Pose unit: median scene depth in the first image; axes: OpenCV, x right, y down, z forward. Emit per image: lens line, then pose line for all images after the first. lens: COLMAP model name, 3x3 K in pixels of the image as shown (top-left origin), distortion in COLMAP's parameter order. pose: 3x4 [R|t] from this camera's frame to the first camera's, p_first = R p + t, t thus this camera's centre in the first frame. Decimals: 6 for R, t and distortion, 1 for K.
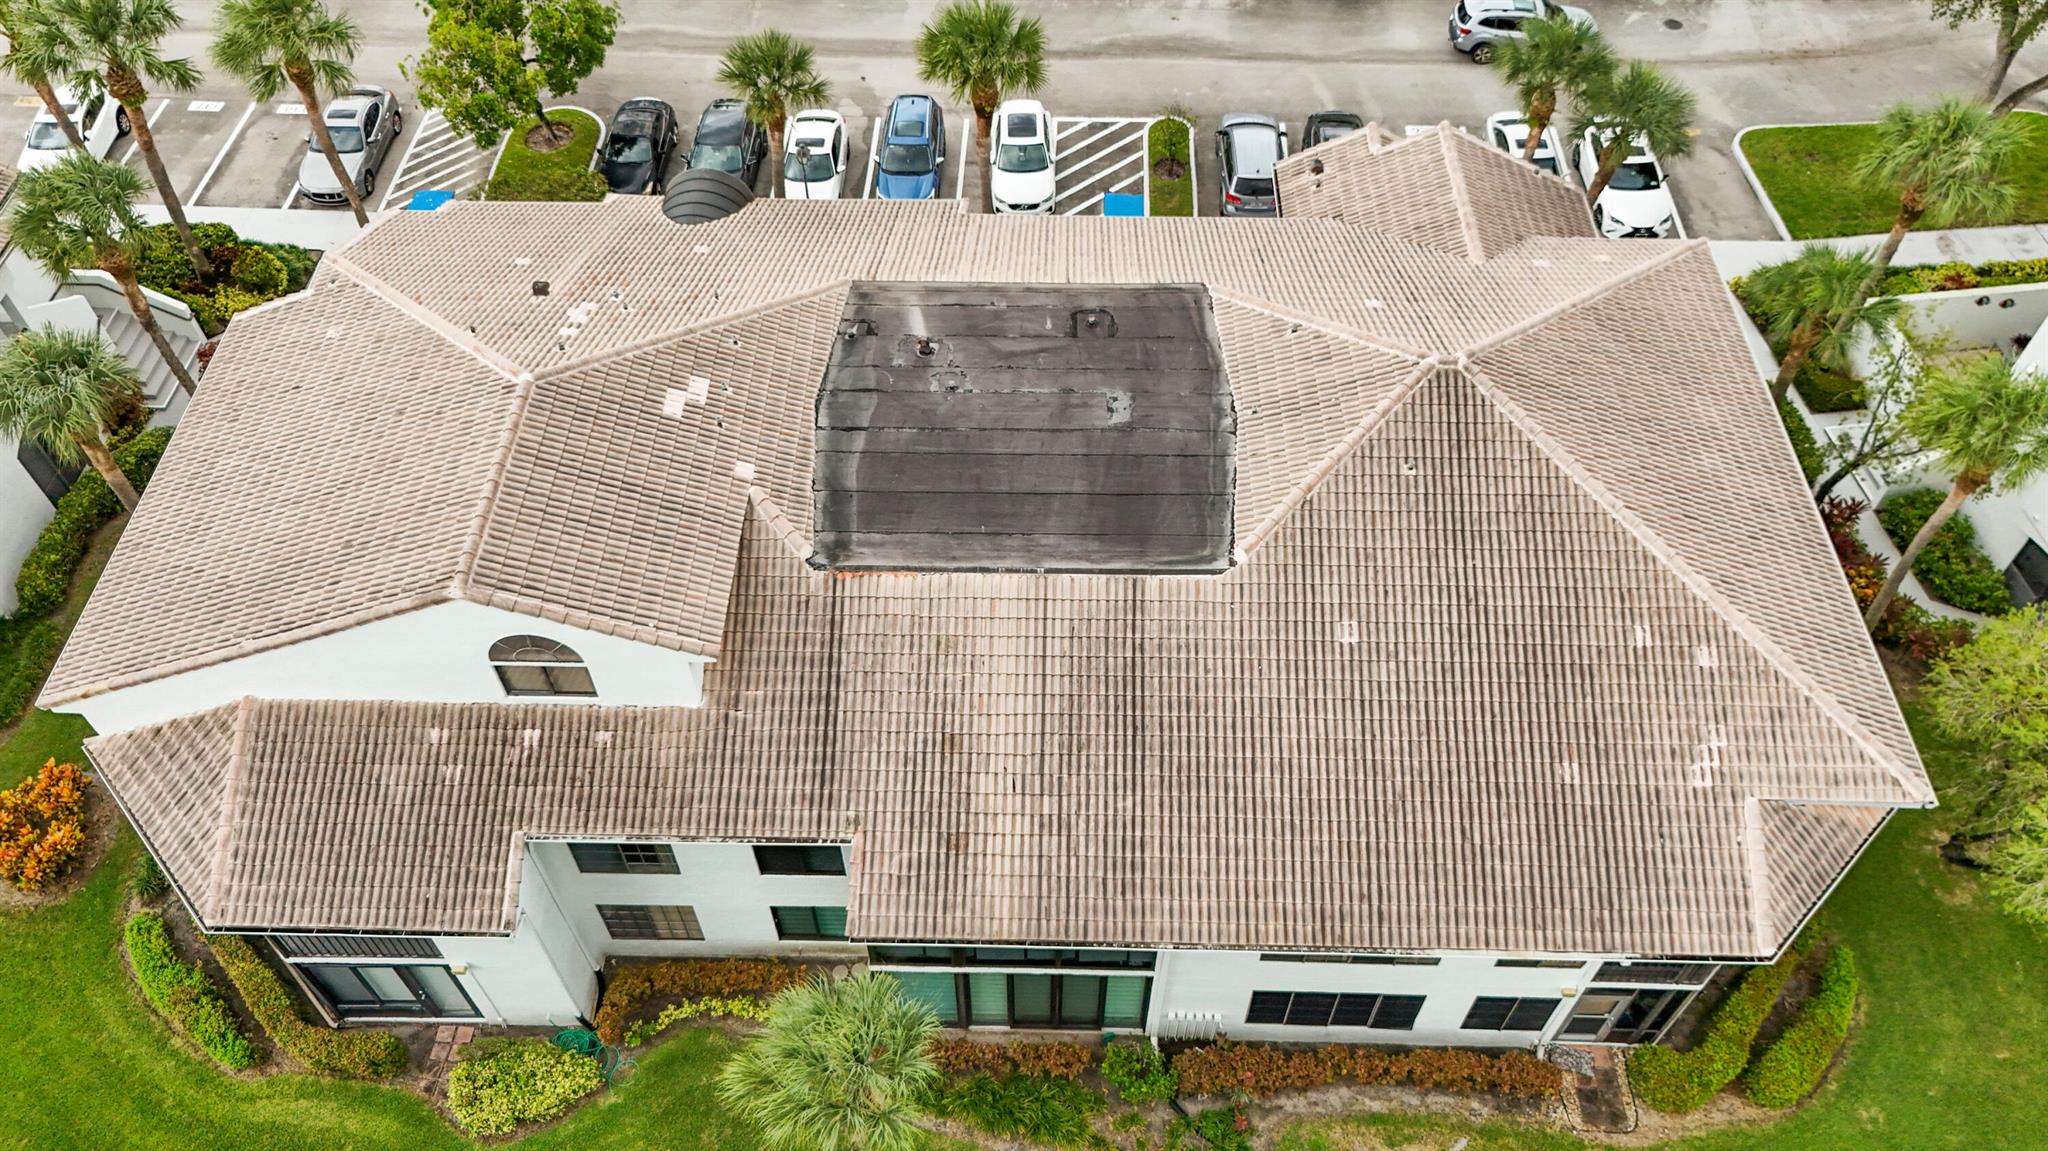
lens RADIAL K [[1524.6, 0, 1026.1], [0, 1524.6, 579.5], [0, 0, 1]] dist [0.041219, -0.027094]
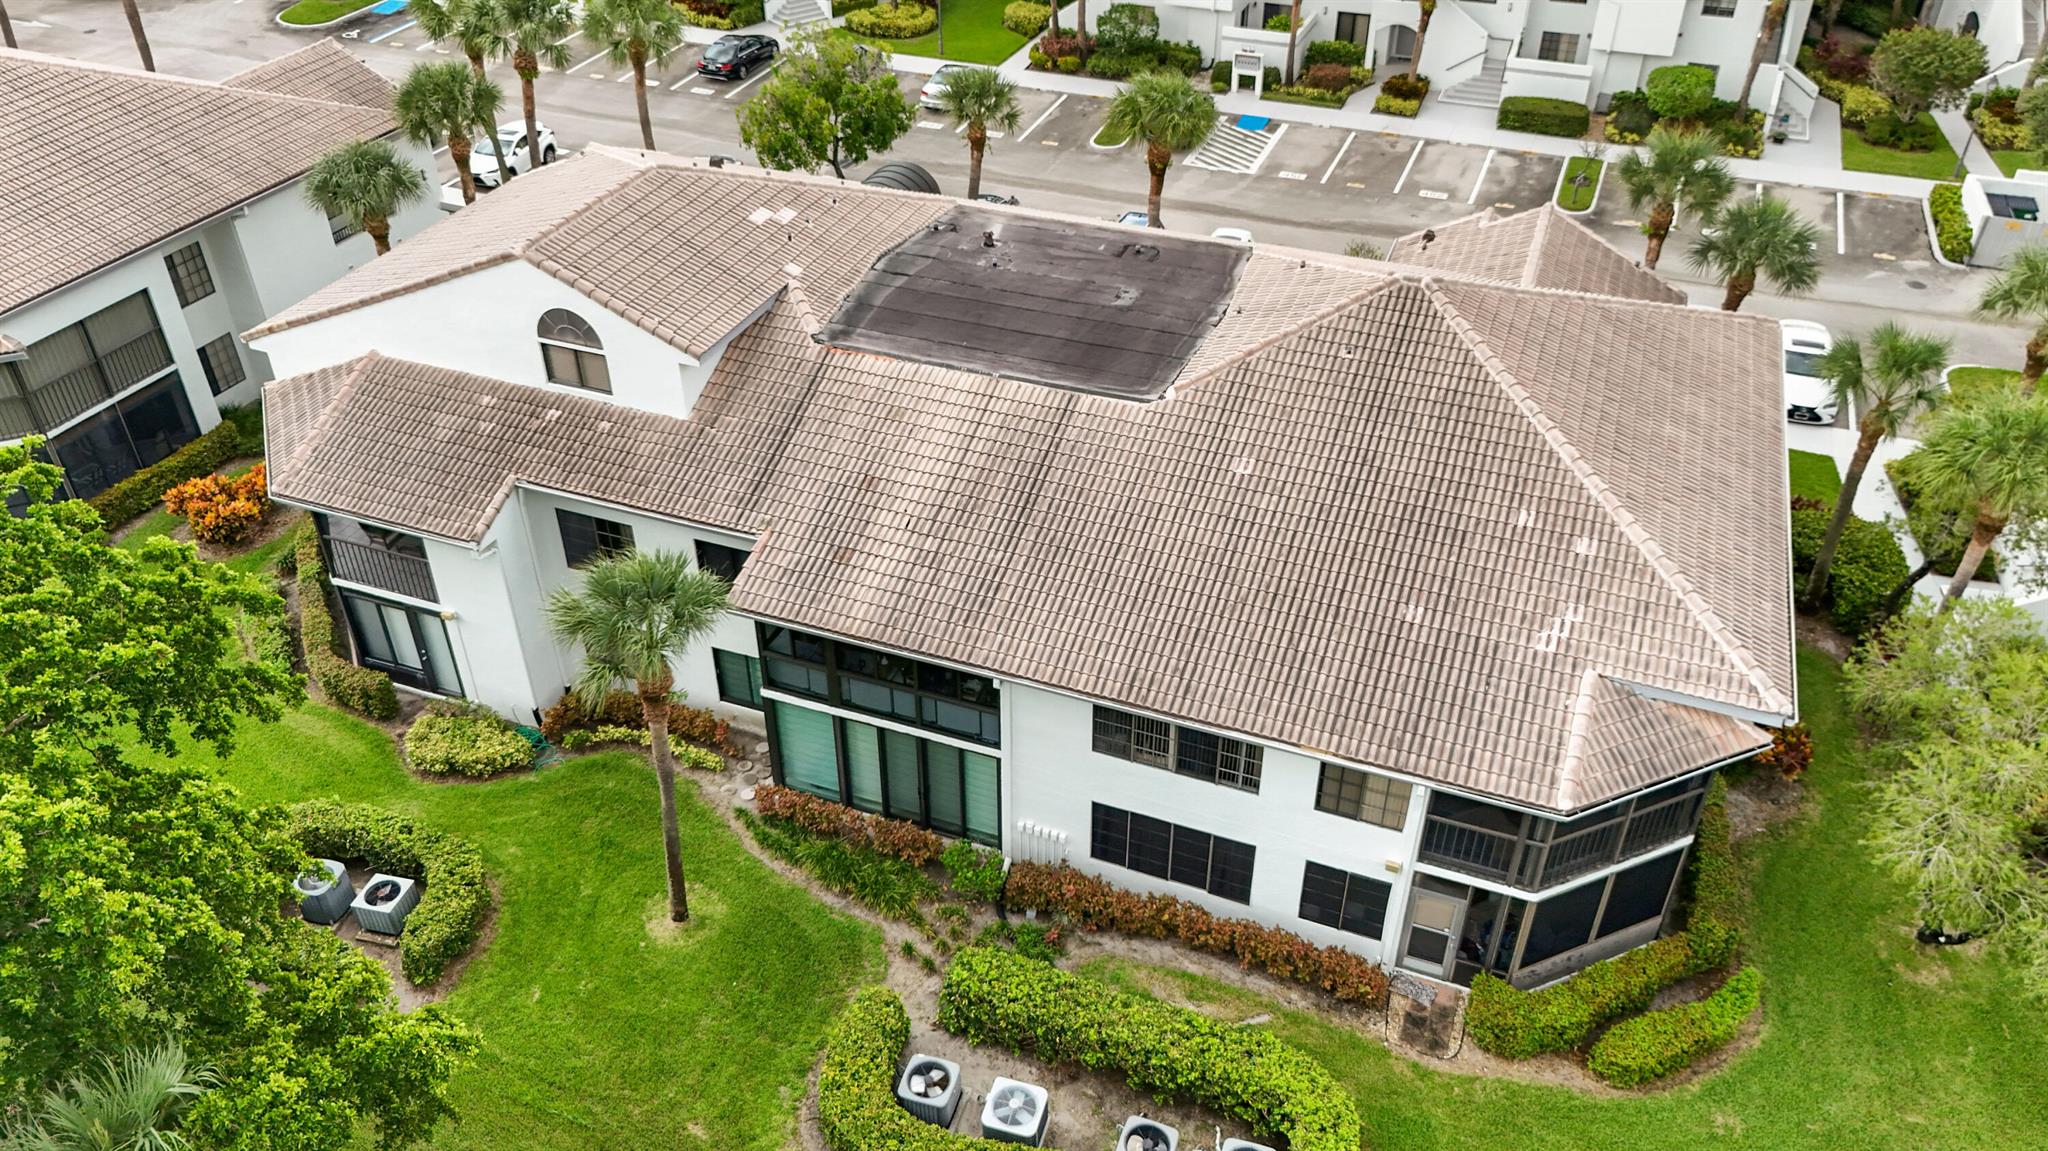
lens RADIAL K [[1524.6, 0, 1019.3], [0, 1524.6, 564.6], [0, 0, 1]] dist [0.041219, -0.027094]
pose [[0.939908, 0.199807, -0.276857, 0.365665], [-0.266398, 0.936353, -0.228637, 0.378523], [0.213552, 0.288652, 0.933314, -0.008781]]
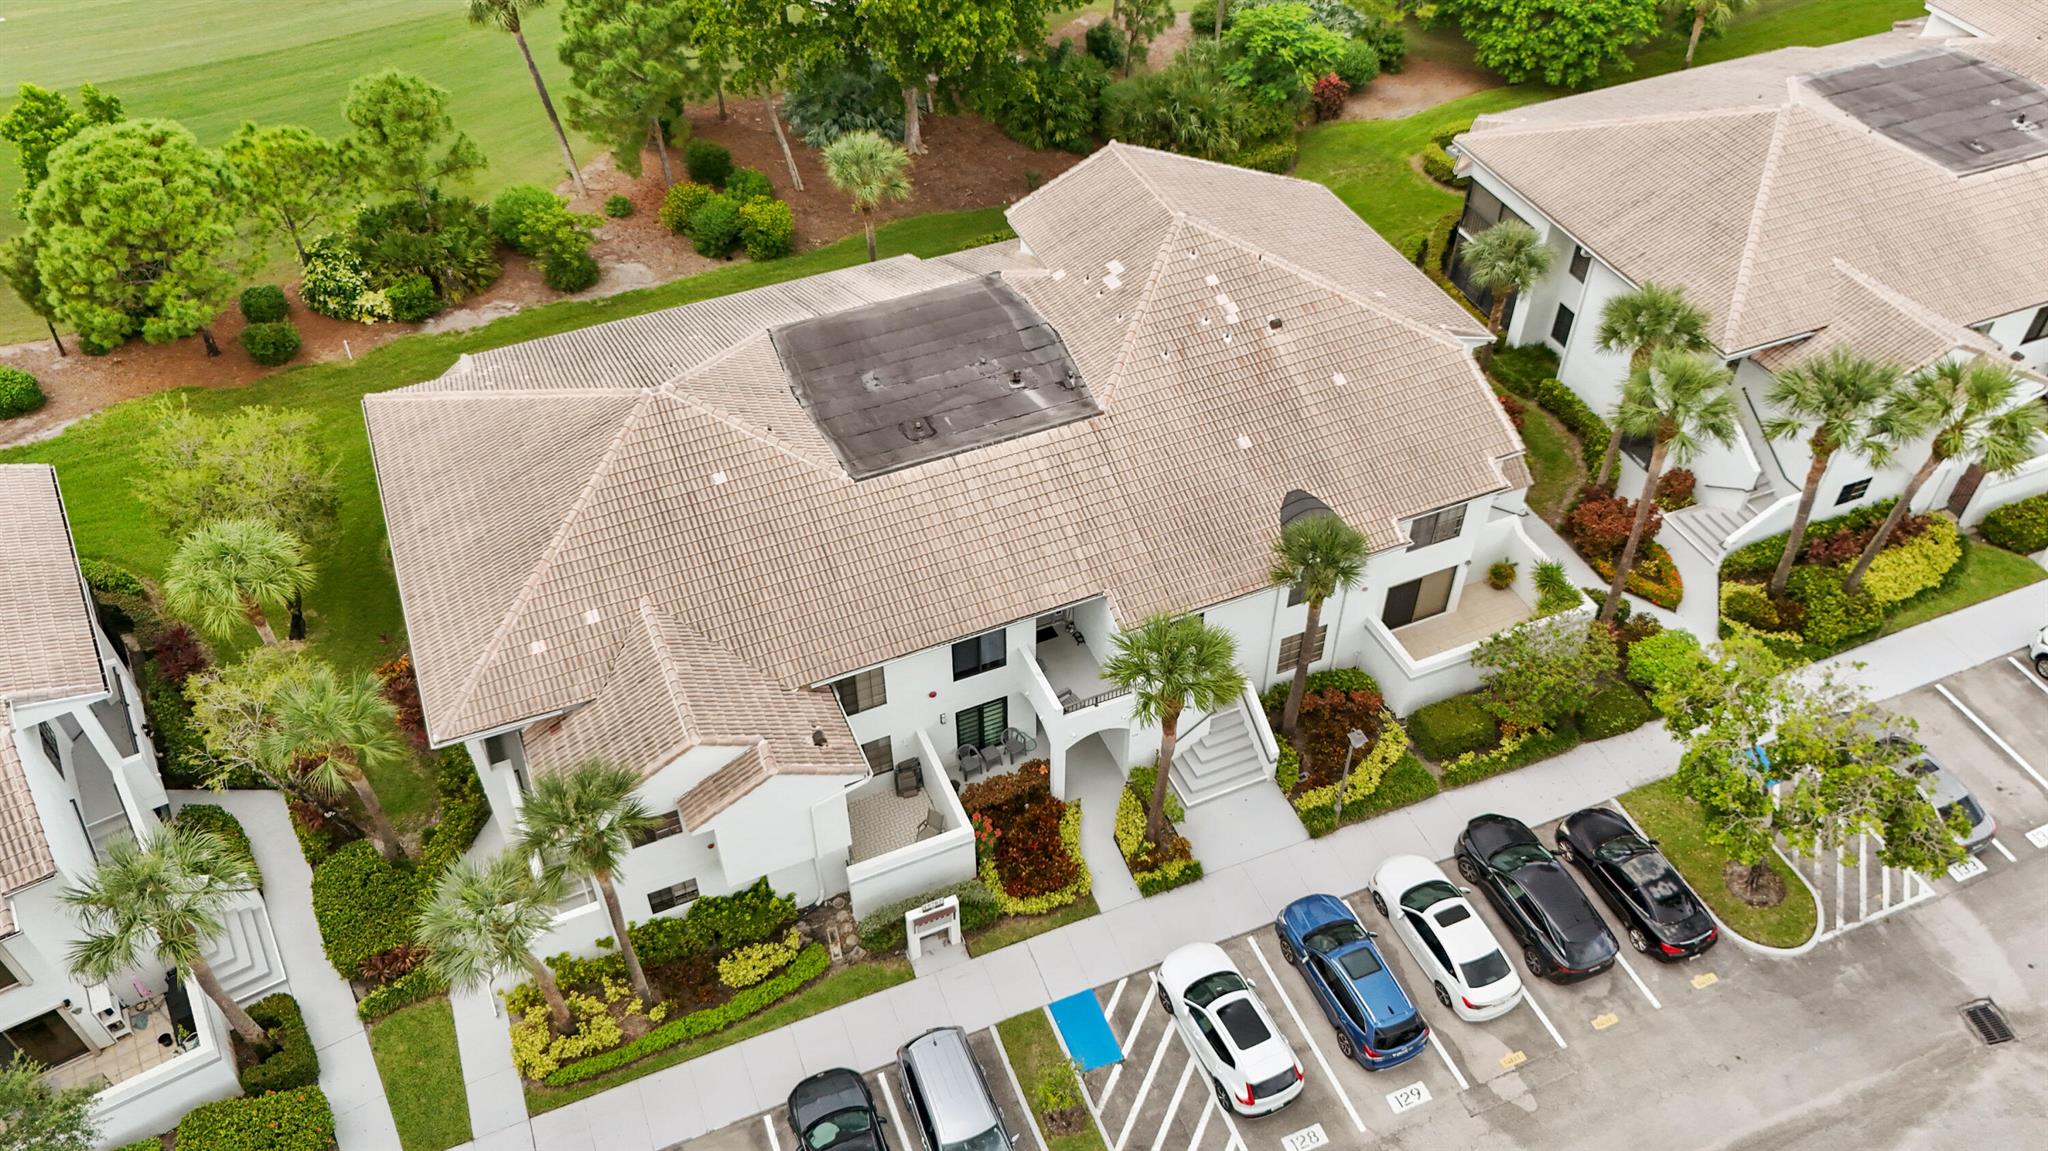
lens RADIAL K [[1524.6, 0, 1017.5], [0, 1524.6, 573.0], [0, 0, 1]] dist [0.041219, -0.027094]
pose [[-0.912409, 0.291995, -0.286791, 0.447553], [-0.311034, -0.039237, 0.949588, -1.711506], [0.266022, 0.955615, 0.126620, 1.114335]]
